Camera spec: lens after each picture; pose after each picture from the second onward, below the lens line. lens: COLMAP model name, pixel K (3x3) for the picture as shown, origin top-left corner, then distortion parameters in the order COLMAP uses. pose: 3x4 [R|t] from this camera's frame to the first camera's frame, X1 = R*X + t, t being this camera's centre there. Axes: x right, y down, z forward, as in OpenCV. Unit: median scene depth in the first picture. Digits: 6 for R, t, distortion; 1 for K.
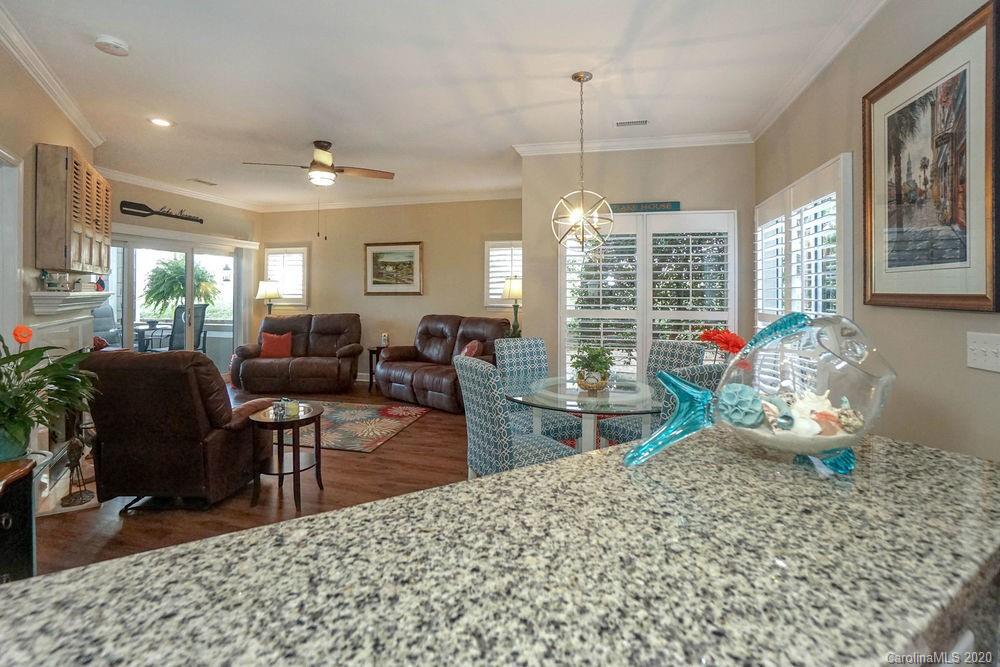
lens RADIAL K [[447.8, 0, 502.1], [0, 447.8, 292.1], [0, 0, 1]] dist [-0.018448, -0.000203]
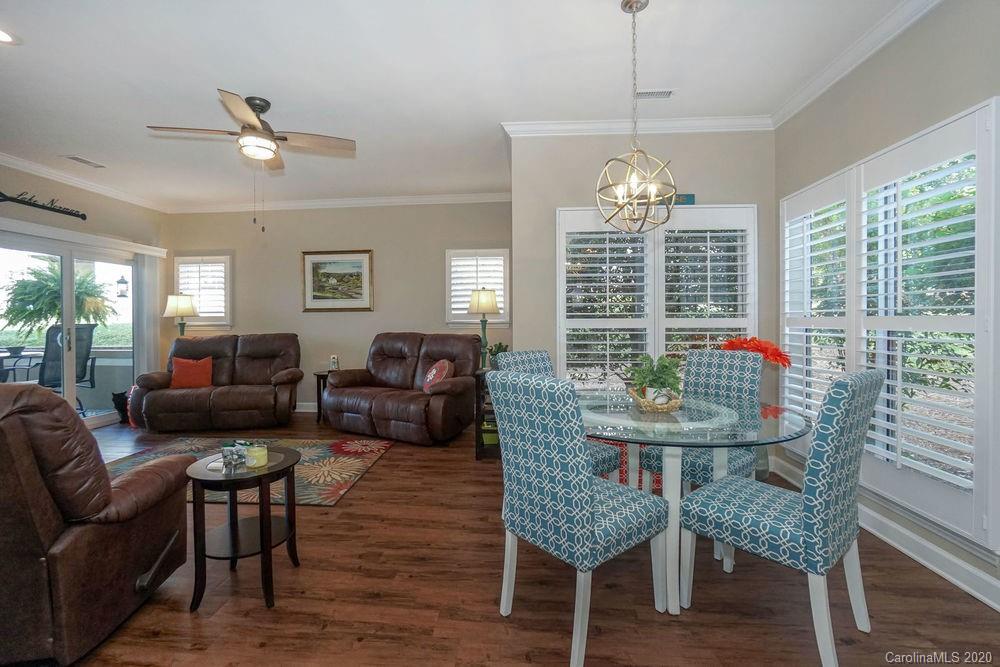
lens RADIAL K [[434.4, 0, 499.3], [0, 434.4, 324.0], [0, 0, 1]] dist [-0.012479, 0.003968]
pose [[0.987786, -0.010253, 0.155481, -0.077881], [0.008128, 0.999865, 0.014292, 0.025239], [-0.155606, -0.012854, 0.987736, 0.140875]]
